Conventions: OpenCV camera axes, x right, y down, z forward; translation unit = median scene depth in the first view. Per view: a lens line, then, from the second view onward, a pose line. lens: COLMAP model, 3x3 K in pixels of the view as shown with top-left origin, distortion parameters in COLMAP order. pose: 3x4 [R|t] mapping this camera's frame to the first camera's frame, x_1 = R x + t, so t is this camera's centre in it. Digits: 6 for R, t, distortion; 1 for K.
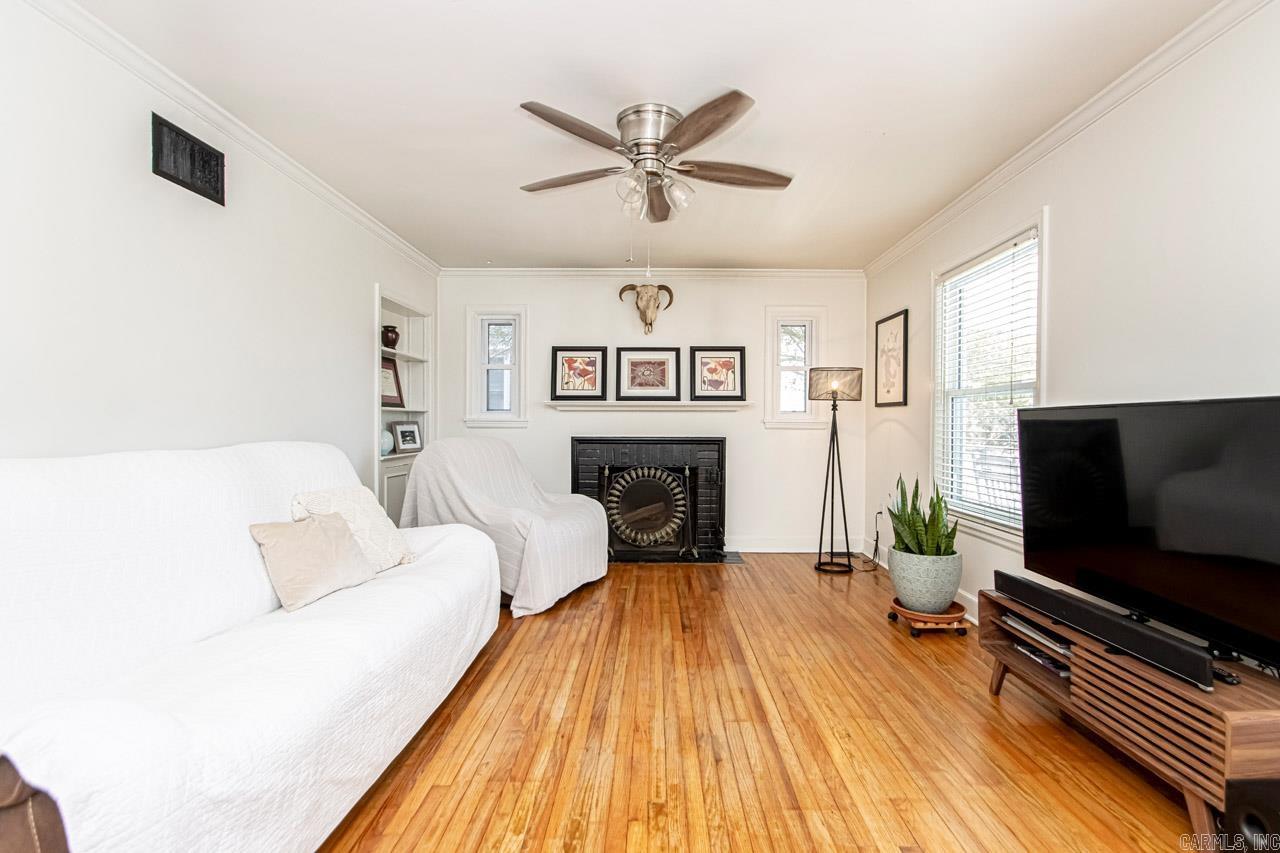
lens RADIAL K [[597.8, 0, 645.6], [0, 597.8, 419.9], [0, 0, 1]] dist [0.017956, -0.018225]
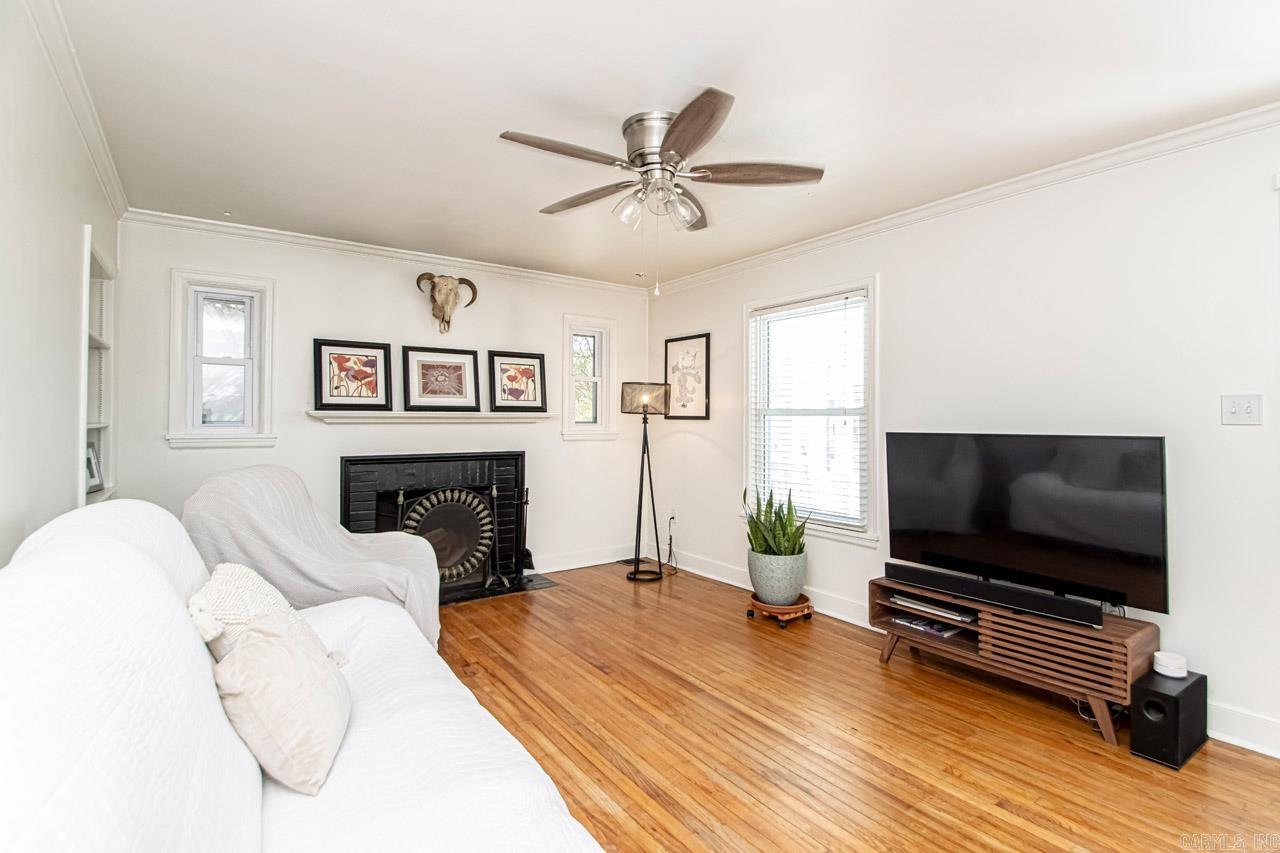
lens RADIAL K [[617.3, 0, 644.0], [0, 617.3, 407.2], [0, 0, 1]] dist [-0.001733, -0.000209]
pose [[0.808210, 0.009695, 0.588814, -0.292271], [-0.002720, 0.999915, -0.012730, -0.028357], [-0.588888, 0.008687, 0.808168, 0.125547]]
